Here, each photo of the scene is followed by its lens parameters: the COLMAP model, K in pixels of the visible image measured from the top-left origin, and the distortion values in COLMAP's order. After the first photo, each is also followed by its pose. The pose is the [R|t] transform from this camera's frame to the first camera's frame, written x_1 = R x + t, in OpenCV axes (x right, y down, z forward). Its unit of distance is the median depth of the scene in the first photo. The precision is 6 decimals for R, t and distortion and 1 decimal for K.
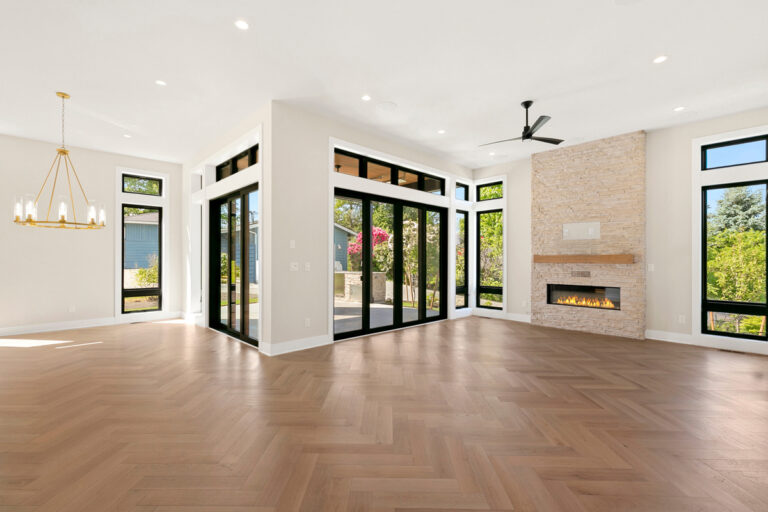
lens RADIAL K [[345.8, 0, 387.1], [0, 345.8, 261.7], [0, 0, 1]] dist [0.005366, 0.000413]
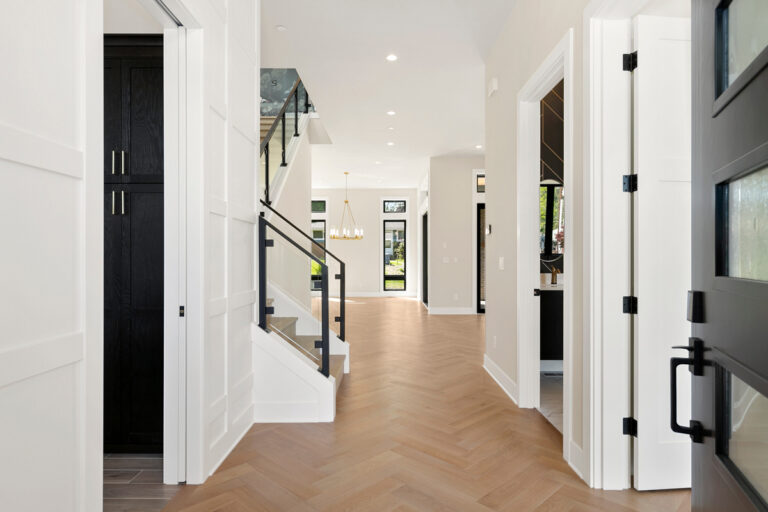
lens RADIAL K [[445.7, 0, 384.6], [0, 445.7, 256.8], [0, 0, 1]] dist [-0.000545, -0.000029]
pose [[0.709849, -0.001275, -0.704353, 2.957917], [0.000865, 0.999999, -0.000938, 0.001513], [0.704353, 0.000057, 0.709850, -1.900892]]
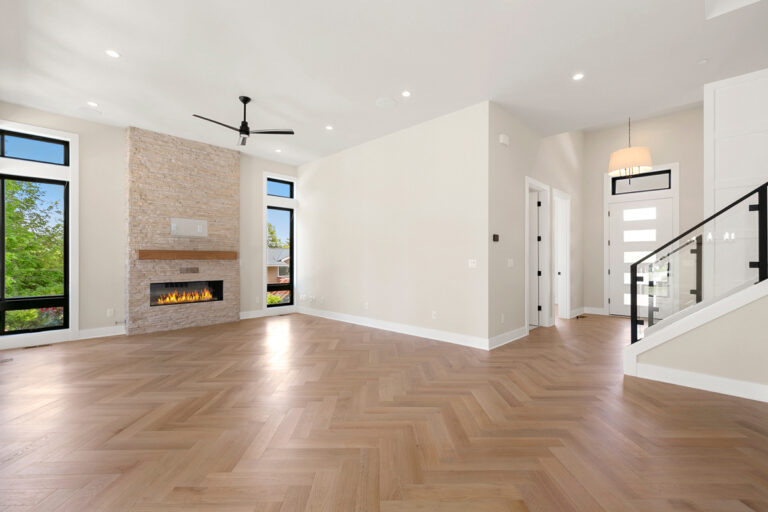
lens RADIAL K [[345.8, 0, 380.5], [0, 345.8, 262.3], [0, 0, 1]] dist [0.005366, 0.000413]
pose [[-0.028233, -0.014335, 0.999499, -0.430995], [0.000380, 0.999897, 0.014351, -0.001442], [-0.999601, 0.000785, -0.028225, 0.447098]]
